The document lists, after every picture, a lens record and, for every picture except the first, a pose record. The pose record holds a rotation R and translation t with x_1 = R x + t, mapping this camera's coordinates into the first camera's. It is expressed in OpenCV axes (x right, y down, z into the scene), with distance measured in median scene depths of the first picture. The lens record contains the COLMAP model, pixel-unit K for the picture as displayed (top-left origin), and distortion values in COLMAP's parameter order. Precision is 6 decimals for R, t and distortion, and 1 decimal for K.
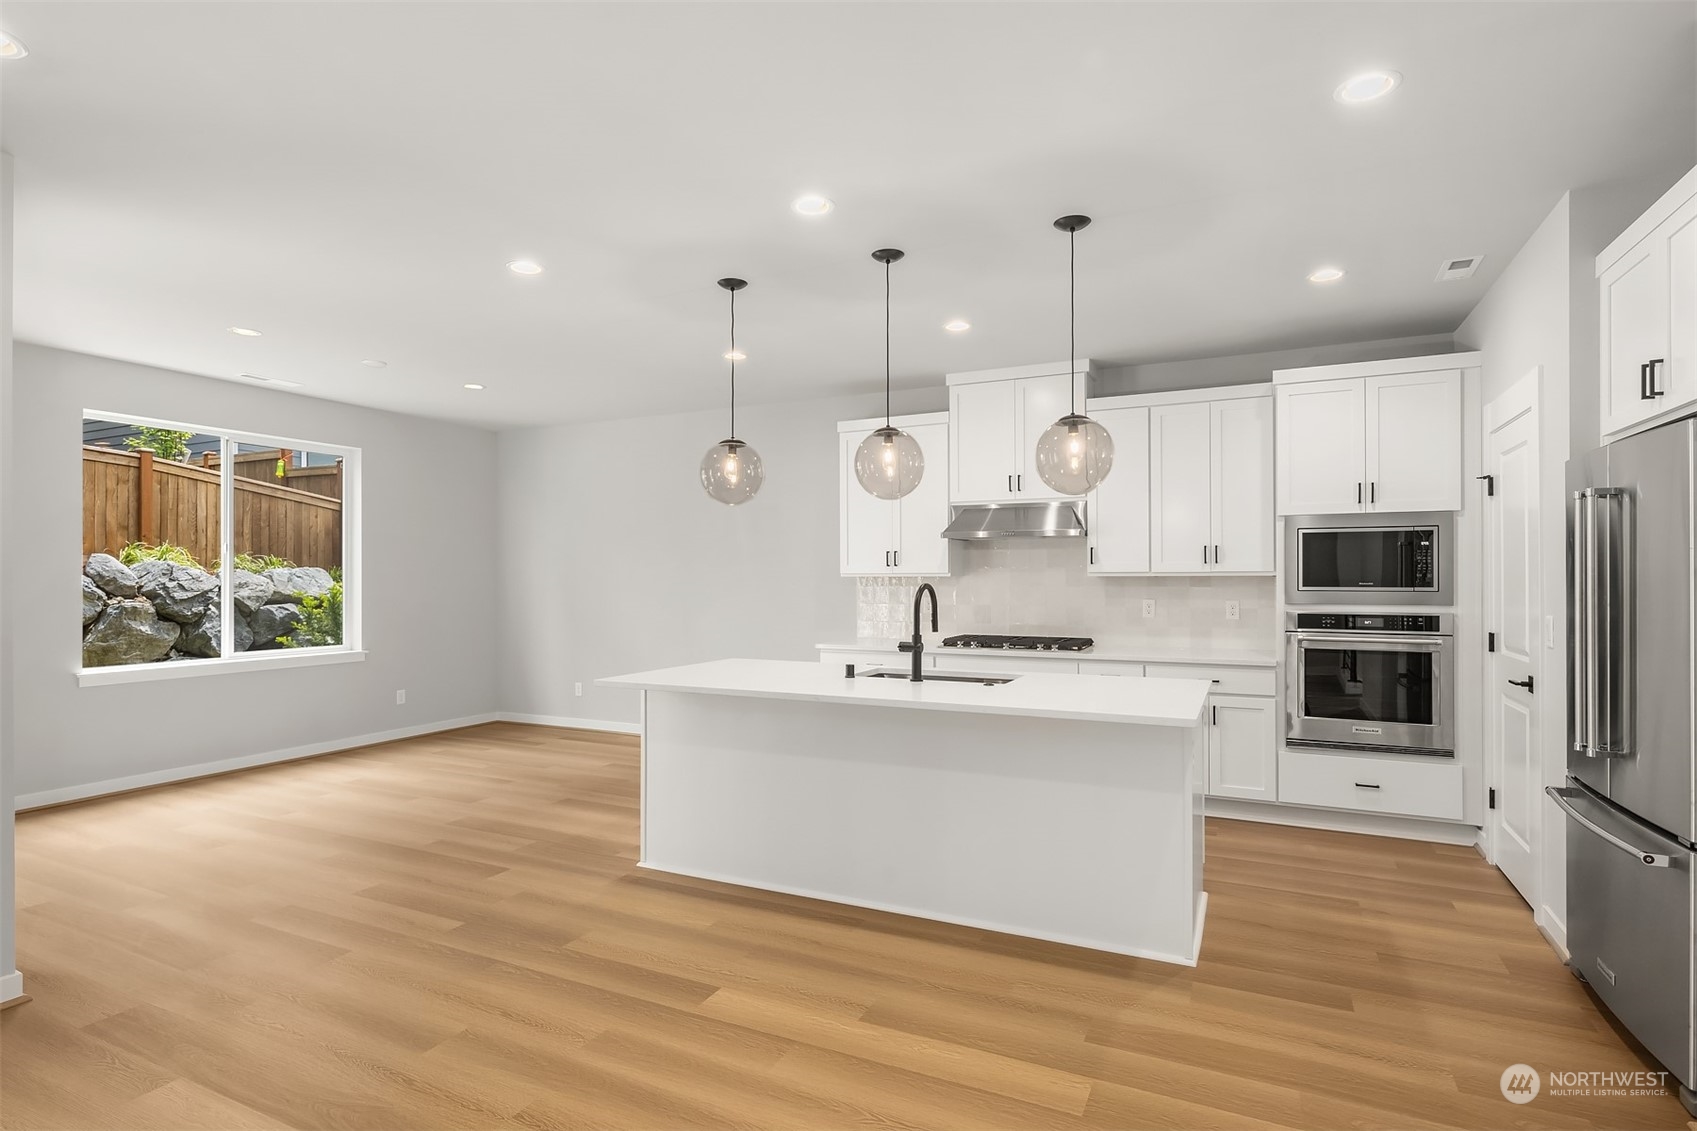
lens RADIAL K [[848.6, 0, 838.6], [0, 848.6, 557.9], [0, 0, 1]] dist [-0.001207, -0.000156]
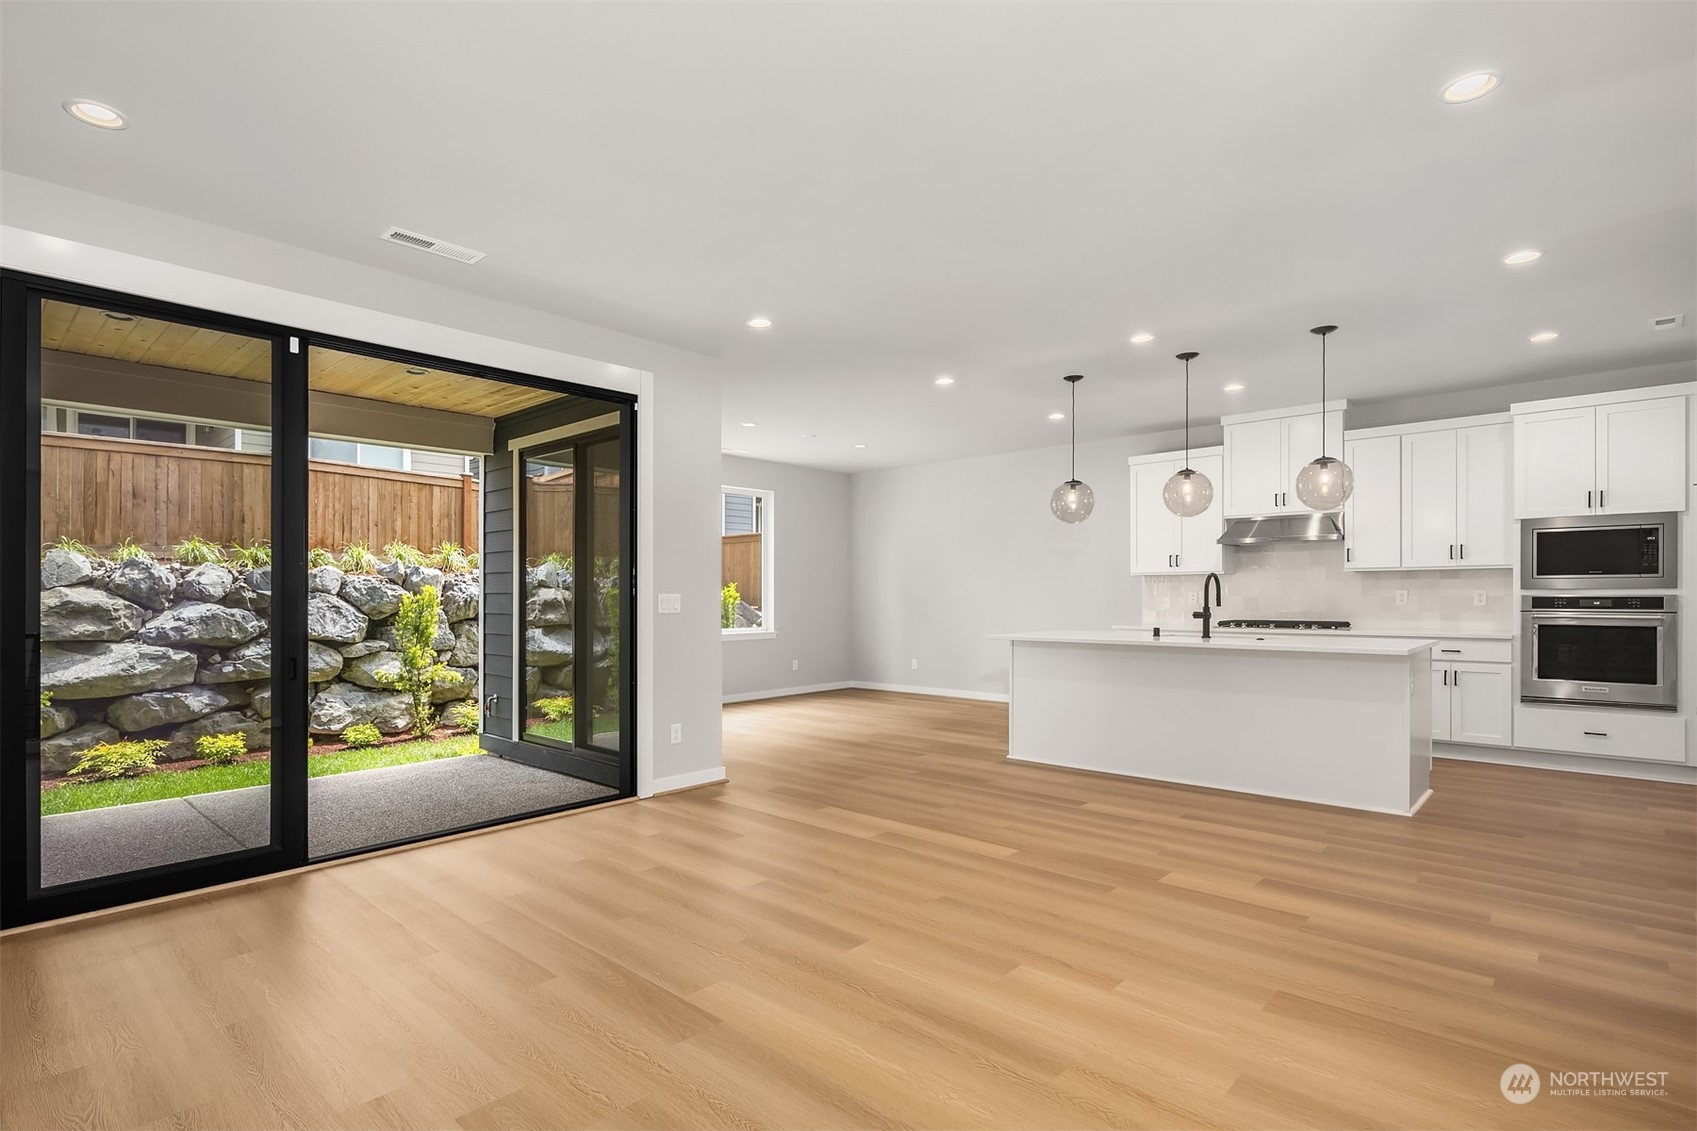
lens RADIAL K [[822.9, 0, 821.7], [0, 822.9, 594.5], [0, 0, 1]] dist [0.000314, -0.001303]
pose [[0.954367, -0.002980, -0.298622, -0.102656], [0.010329, 0.999681, 0.023036, 0.023974], [0.298458, -0.025069, 0.954093, -0.492152]]
